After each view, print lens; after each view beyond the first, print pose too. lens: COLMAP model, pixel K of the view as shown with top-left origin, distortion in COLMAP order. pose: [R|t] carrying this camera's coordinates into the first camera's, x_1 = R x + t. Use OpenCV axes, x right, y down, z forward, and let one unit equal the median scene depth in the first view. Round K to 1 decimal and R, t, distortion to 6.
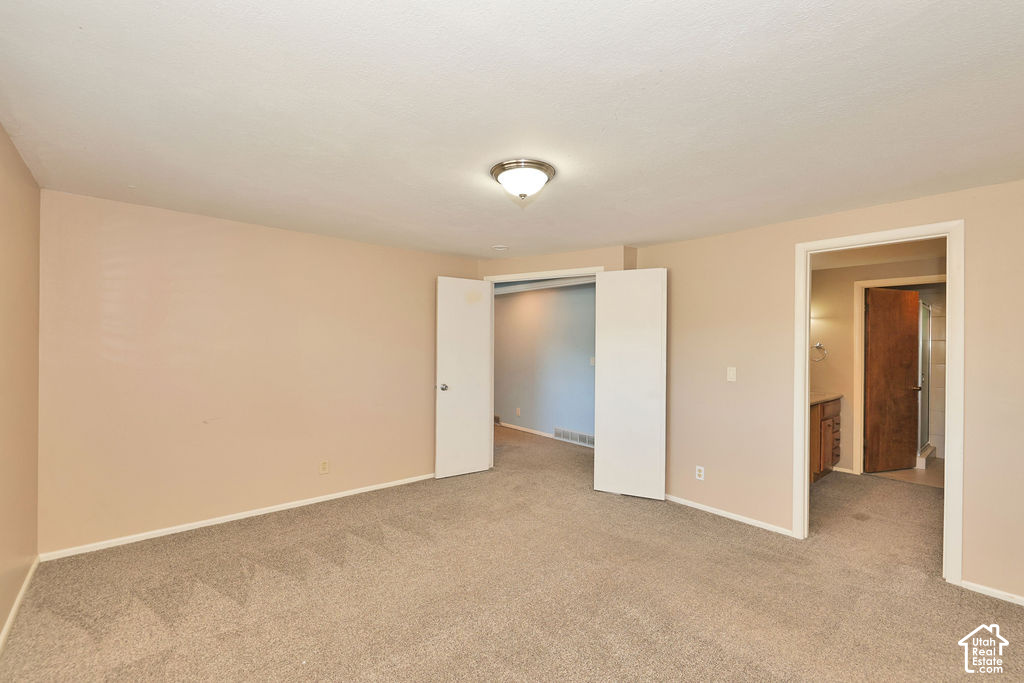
lens RADIAL K [[436.7, 0, 516.0], [0, 436.7, 342.6], [0, 0, 1]] dist [-0.005544, -0.000556]
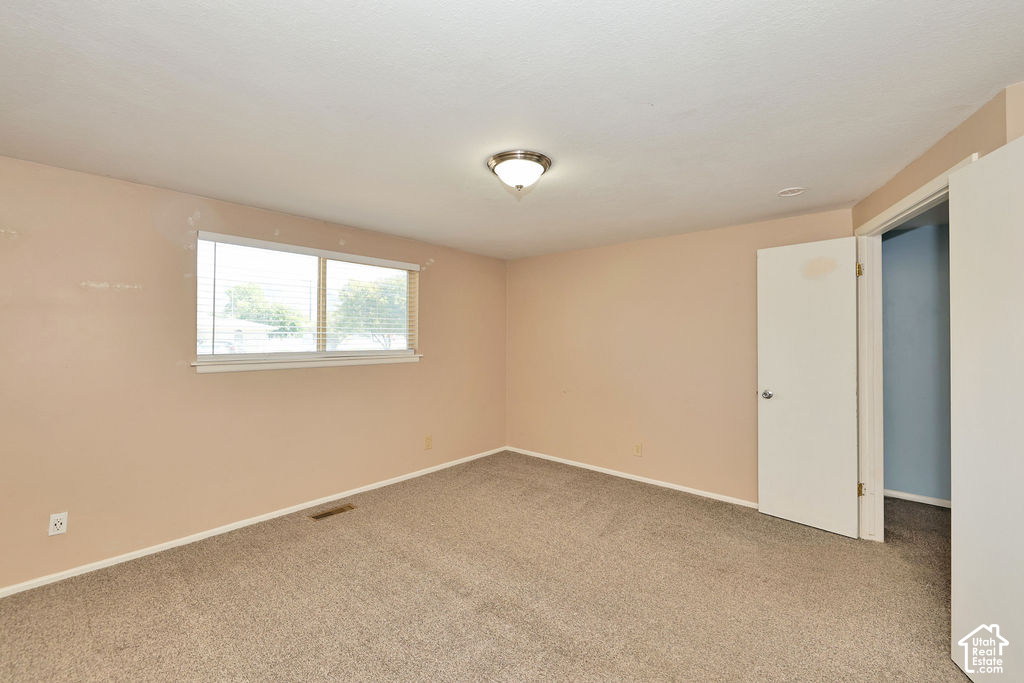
lens RADIAL K [[436.7, 0, 503.2], [0, 436.7, 343.5], [0, 0, 1]] dist [-0.005544, -0.000556]
pose [[0.127757, 0.008922, -0.991765, 0.528518], [-0.000892, 0.999960, 0.008881, 0.006679], [0.991805, -0.000250, 0.127760, 0.456337]]
